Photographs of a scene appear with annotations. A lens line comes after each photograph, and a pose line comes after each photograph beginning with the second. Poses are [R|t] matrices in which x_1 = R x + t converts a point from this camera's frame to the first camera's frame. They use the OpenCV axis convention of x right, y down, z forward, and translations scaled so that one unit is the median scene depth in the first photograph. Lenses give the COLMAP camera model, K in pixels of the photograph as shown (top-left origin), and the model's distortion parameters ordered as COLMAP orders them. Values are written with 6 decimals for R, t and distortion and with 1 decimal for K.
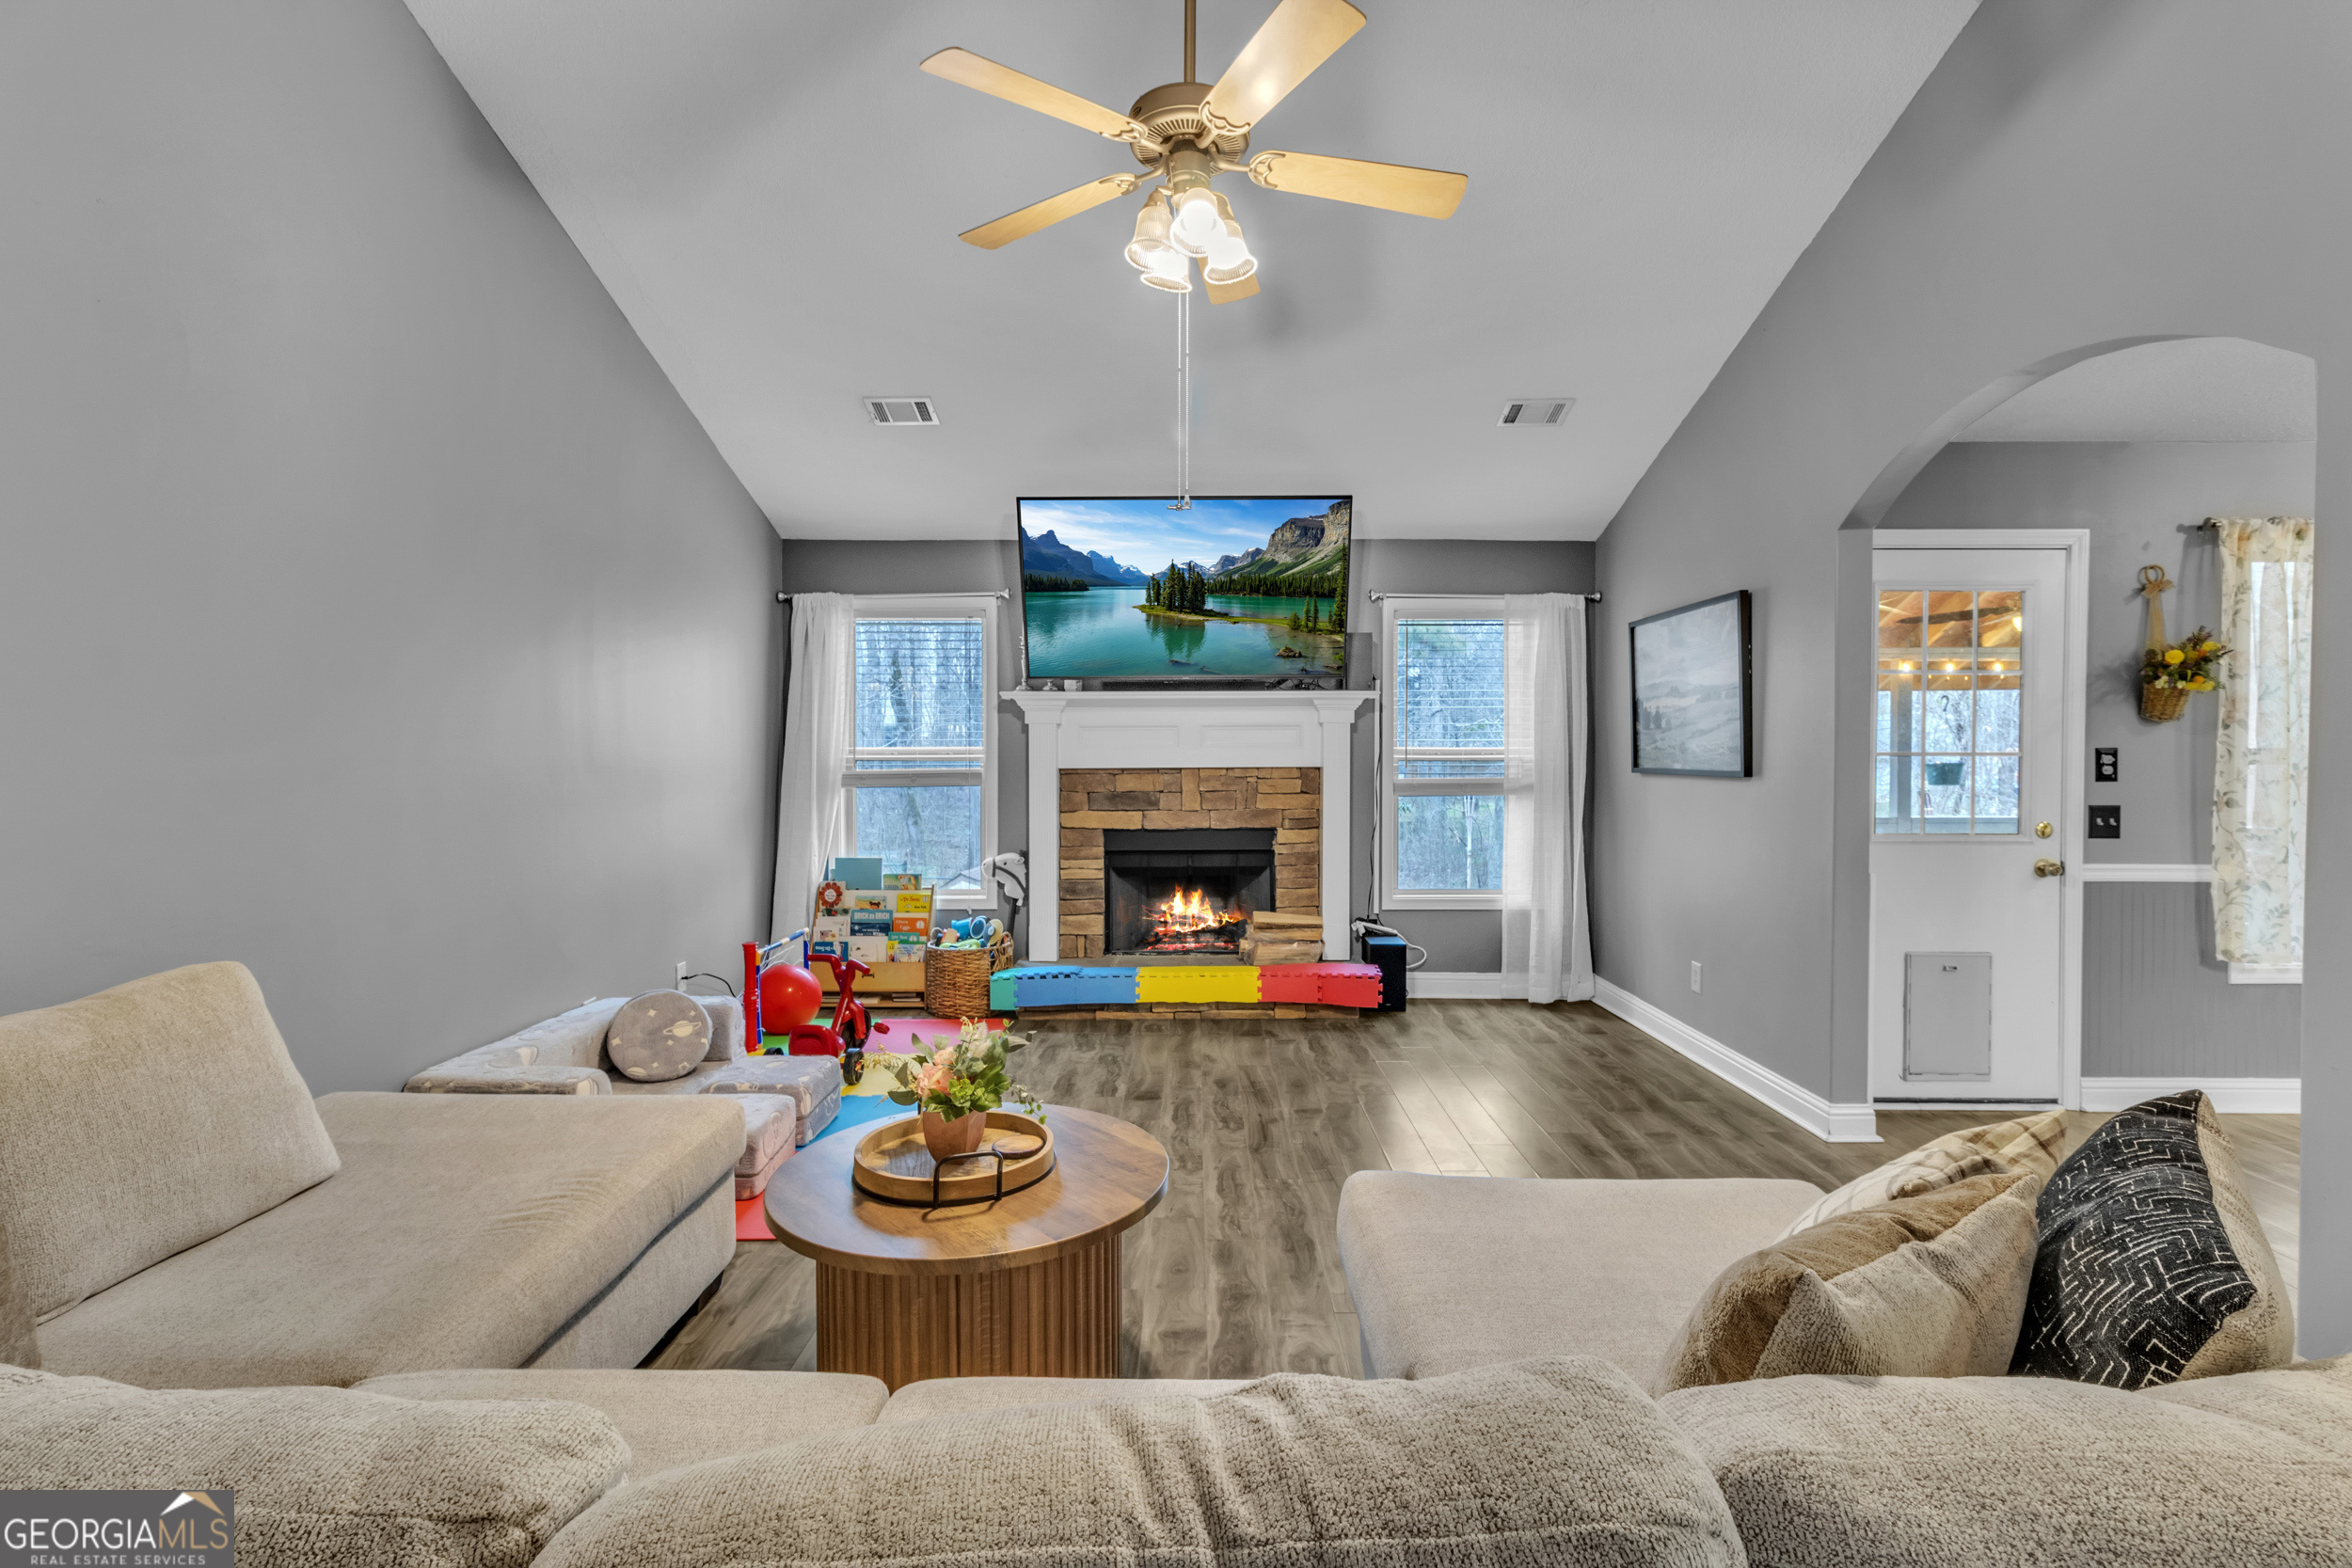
lens RADIAL K [[1136.3, 0, 1217.8], [0, 1136.3, 766.5], [0, 0, 1]] dist [-0.008772, 0.001222]
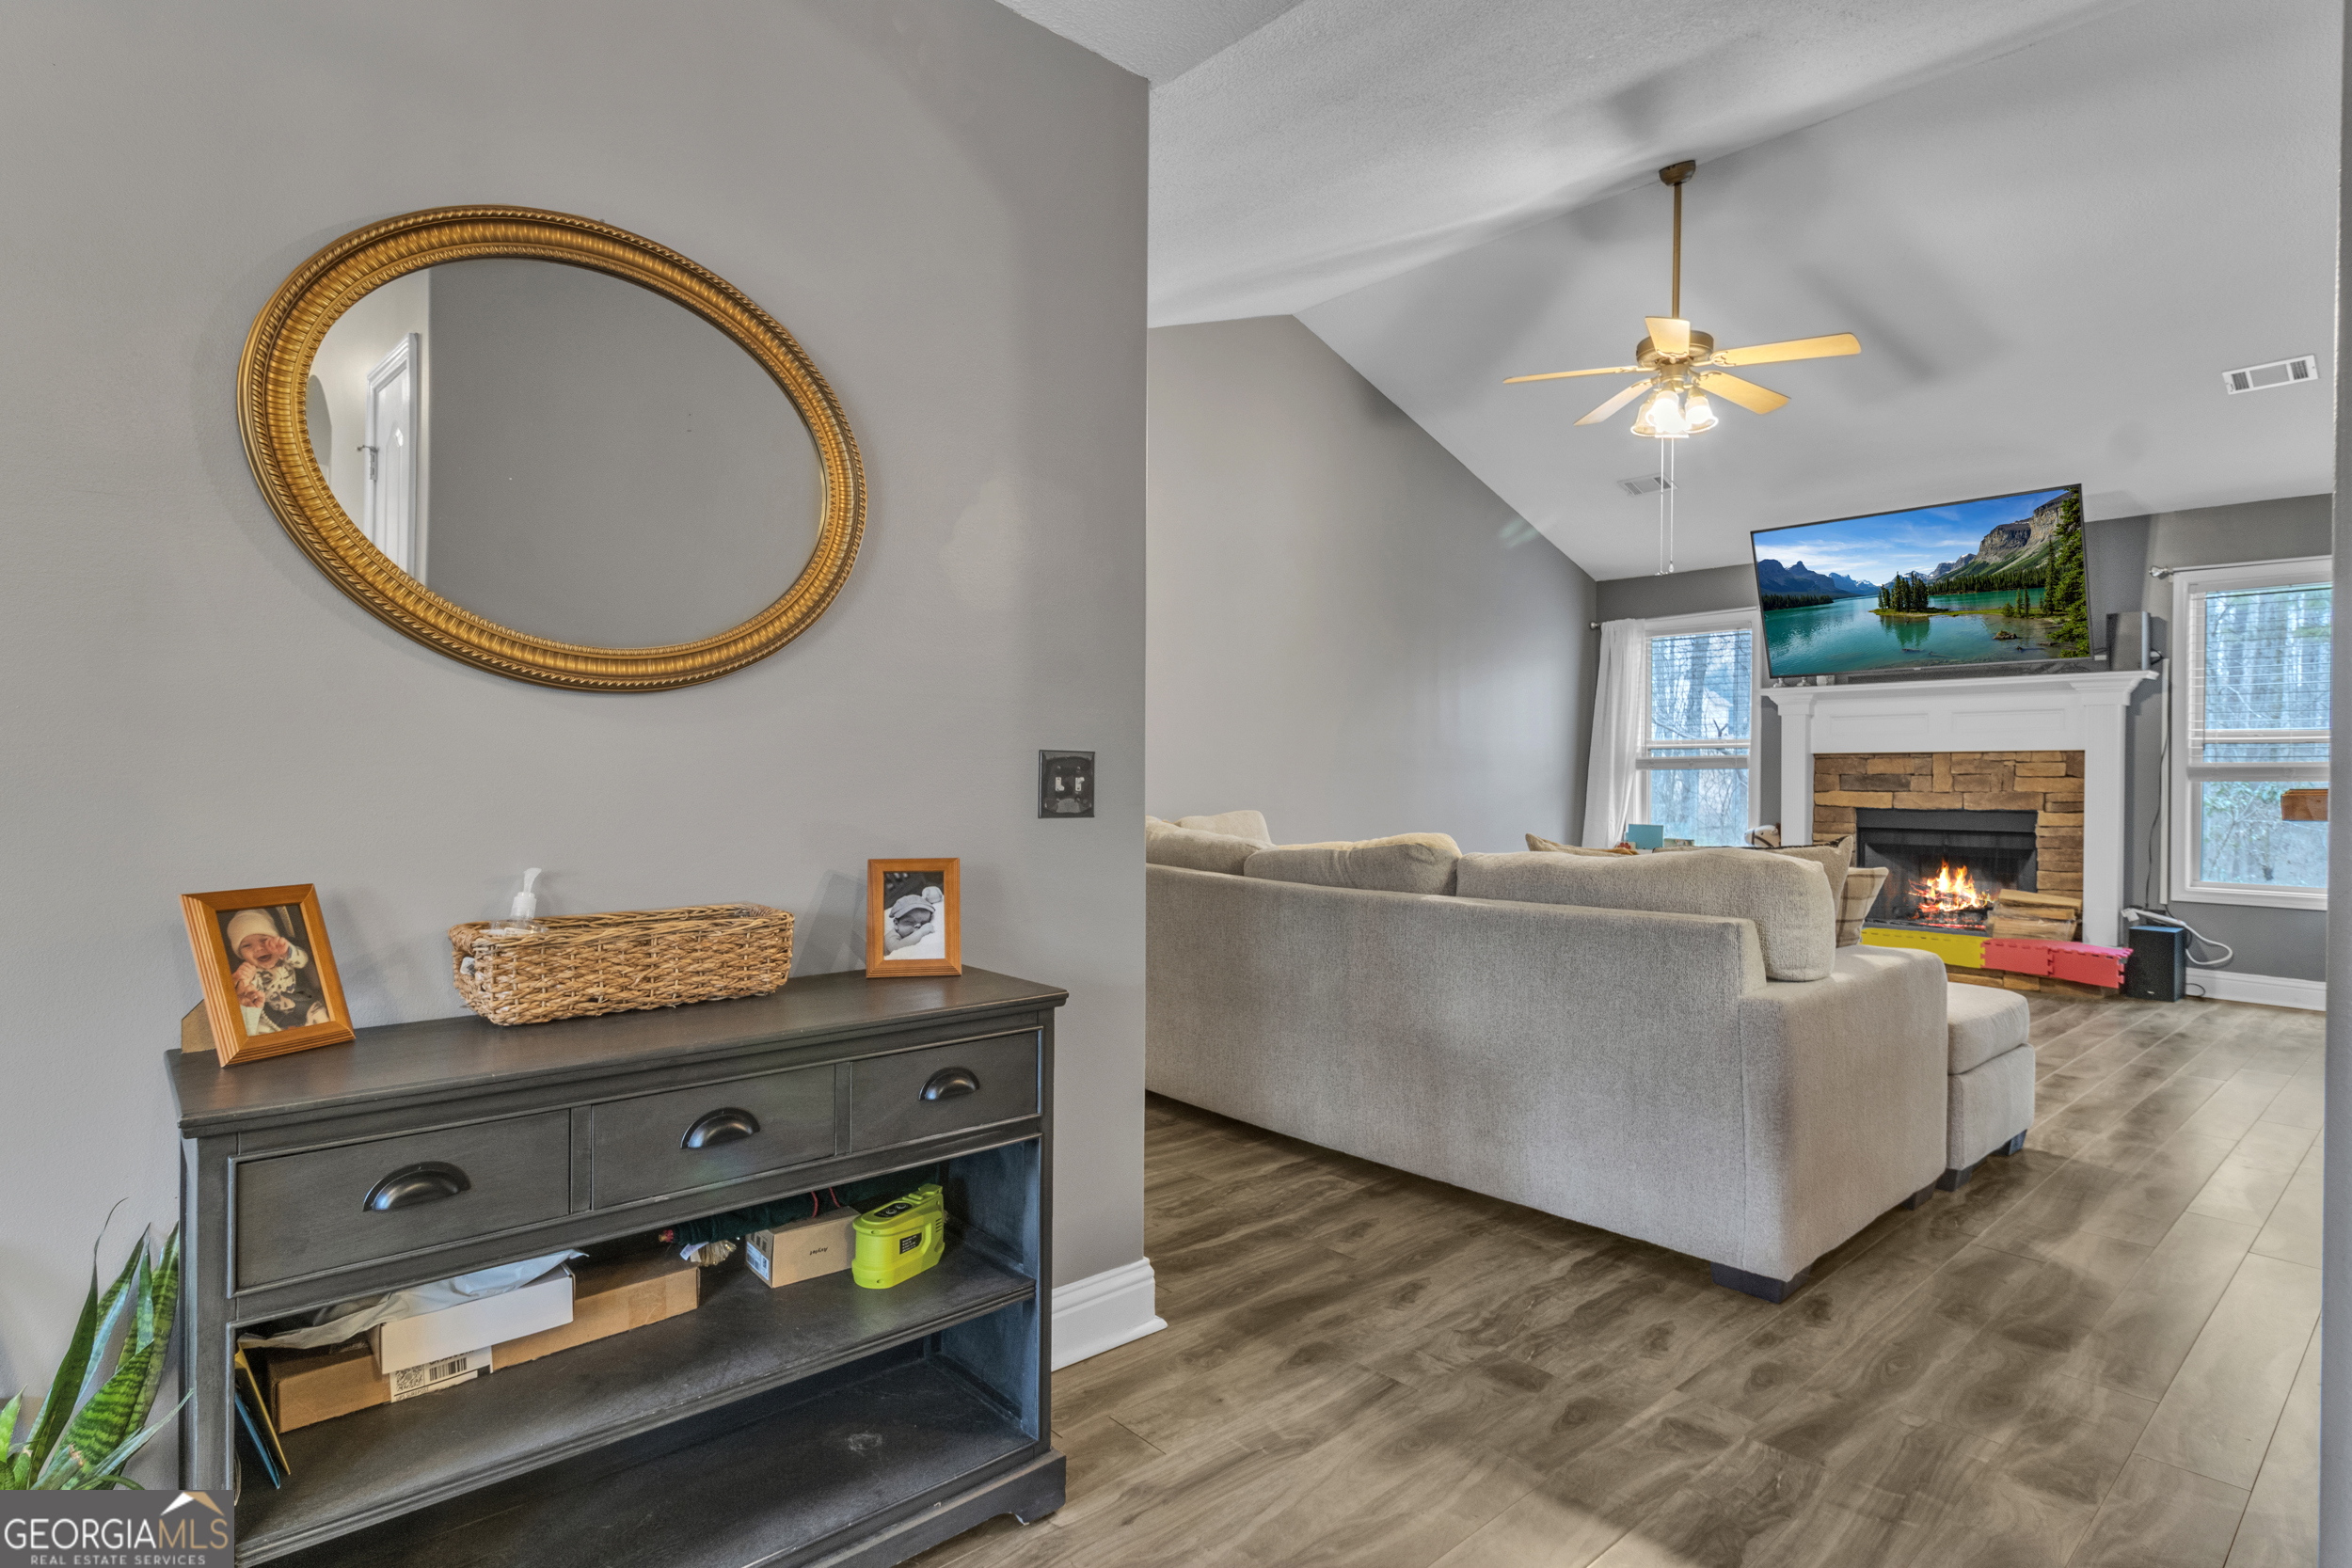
lens RADIAL K [[1229.7, 0, 1185.5], [0, 1229.7, 765.0], [0, 0, 1]] dist [0.003873, 0.001227]
pose [[0.666963, 0.001209, -0.745090, 0.371822], [-0.015458, 0.999806, -0.012215, 0.038771], [0.744930, 0.019664, 0.666852, -0.312649]]
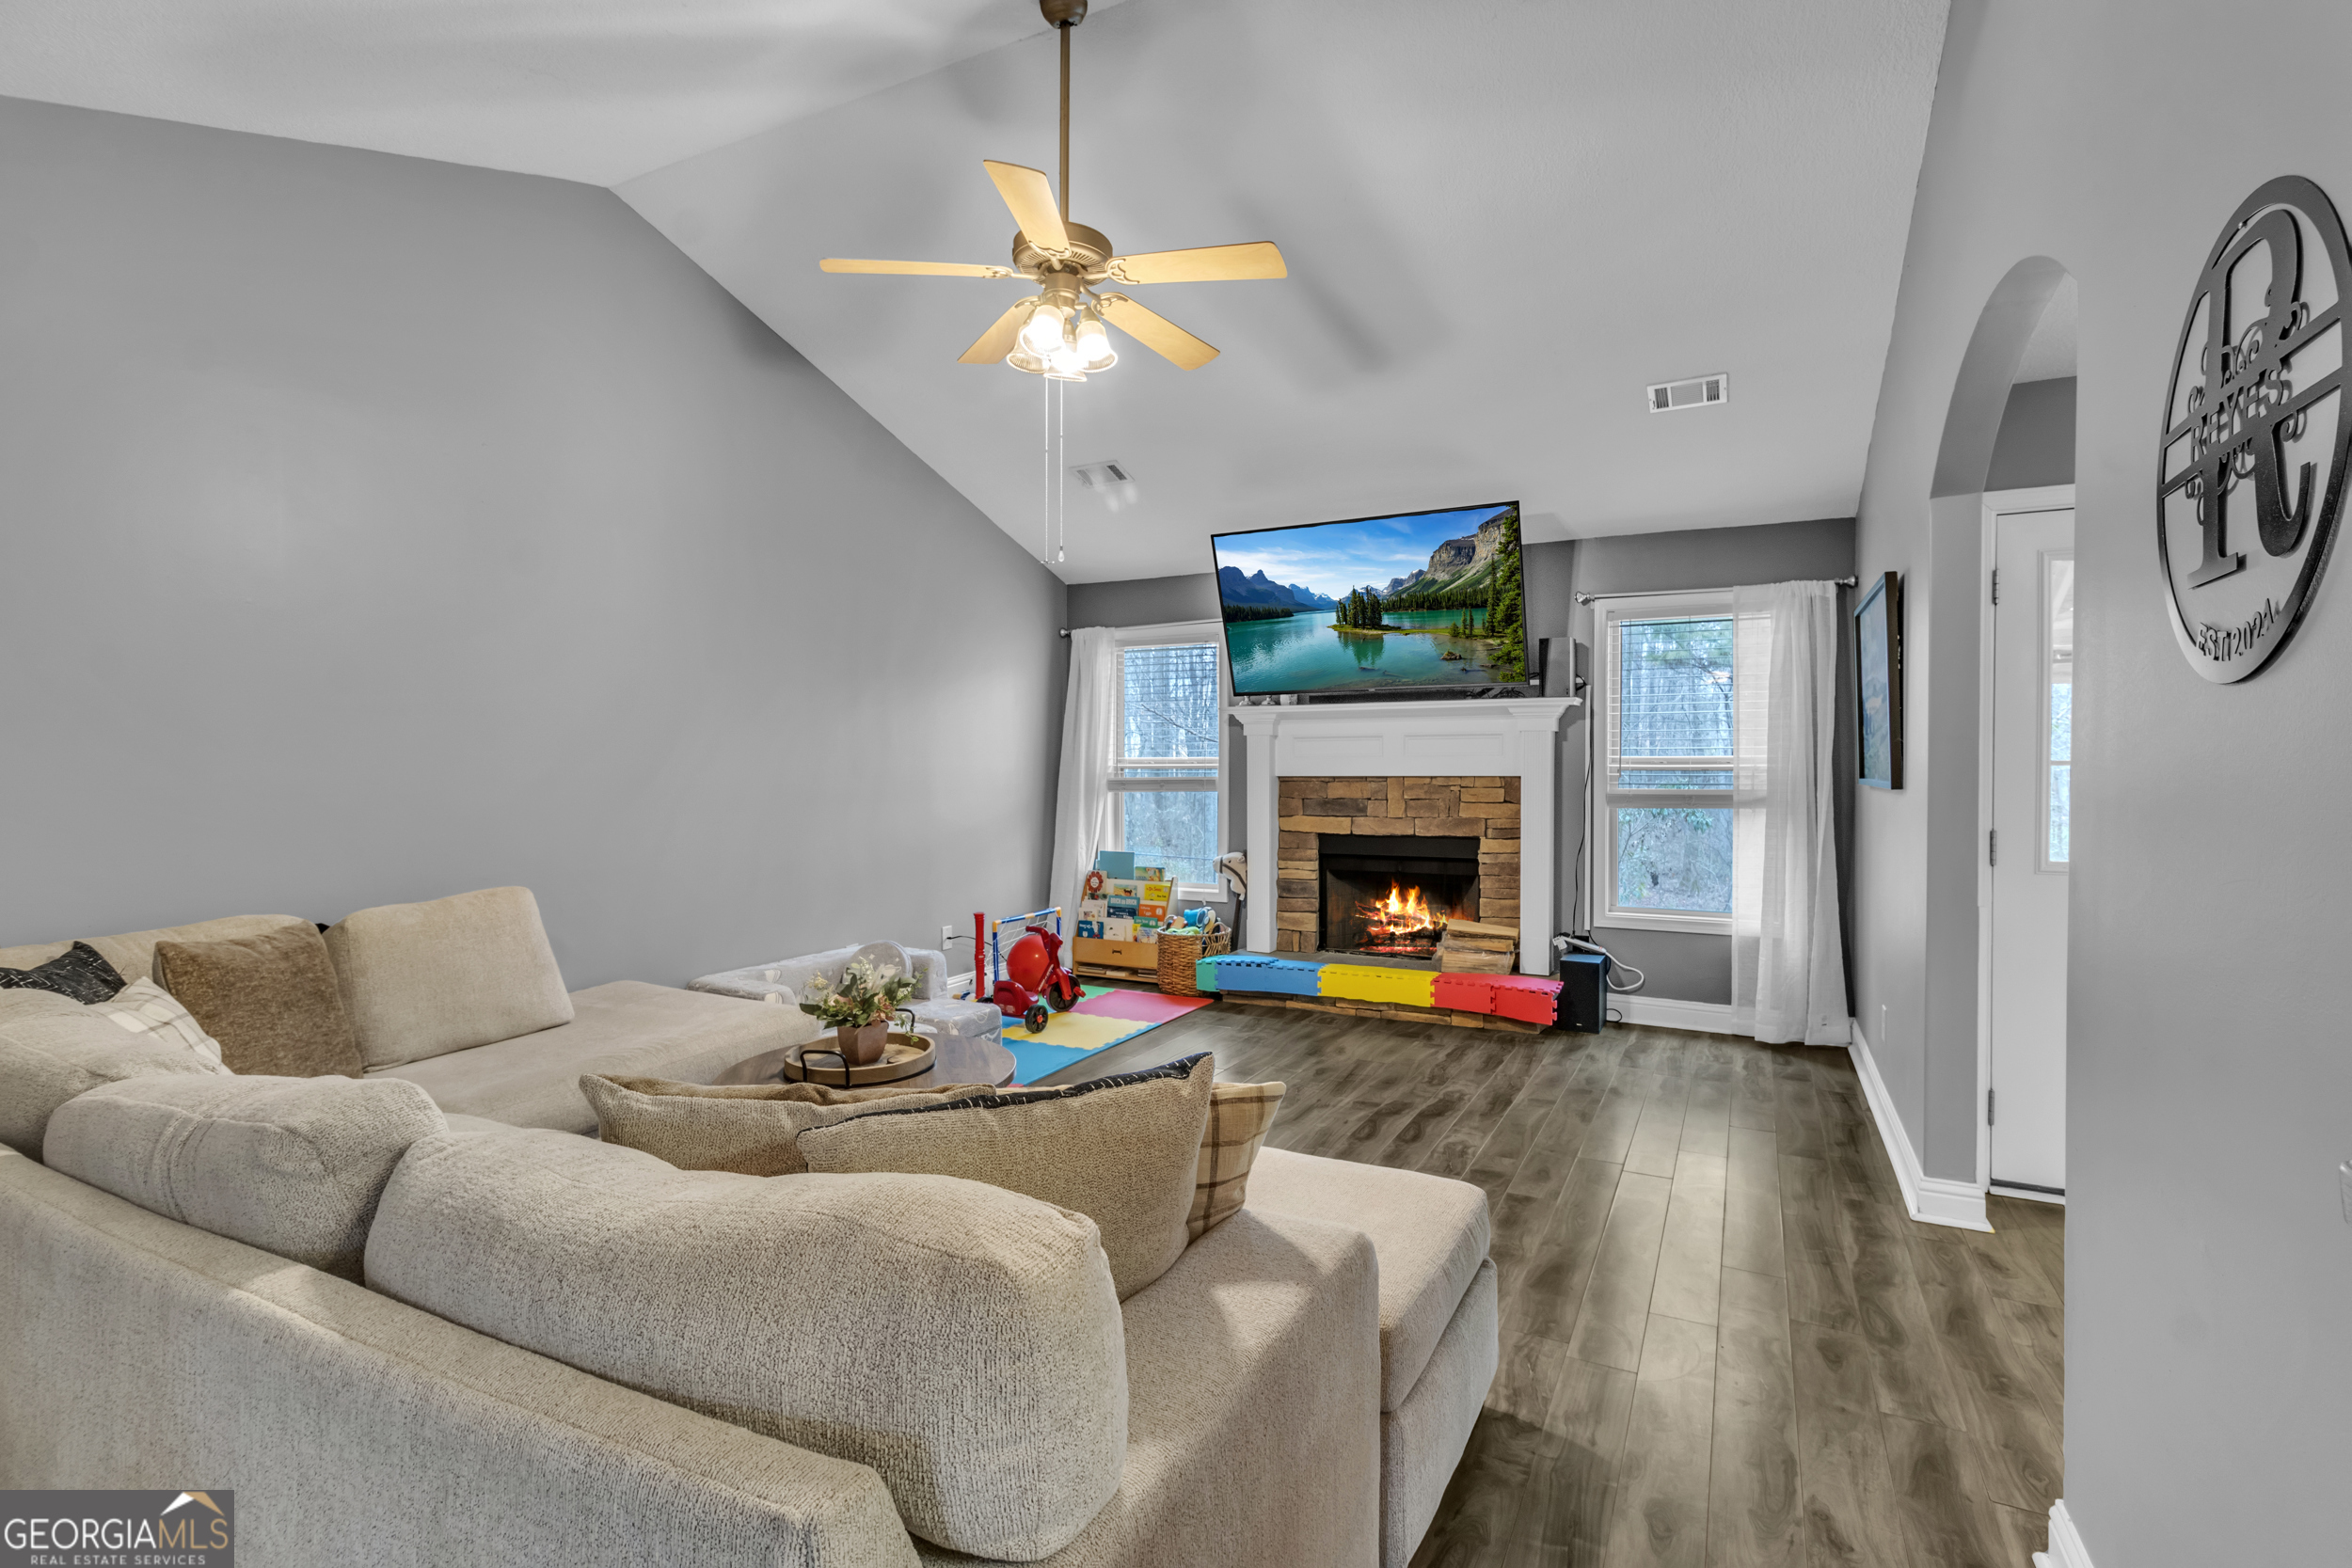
lens RADIAL K [[1136.3, 0, 1163.5], [0, 1136.3, 770.1], [0, 0, 1]] dist [-0.008772, 0.001222]
pose [[0.878033, 0.002831, -0.478591, 0.289083], [-0.005136, 0.999981, -0.003508, 0.000220], [0.478572, 0.005538, 0.878031, -0.008503]]
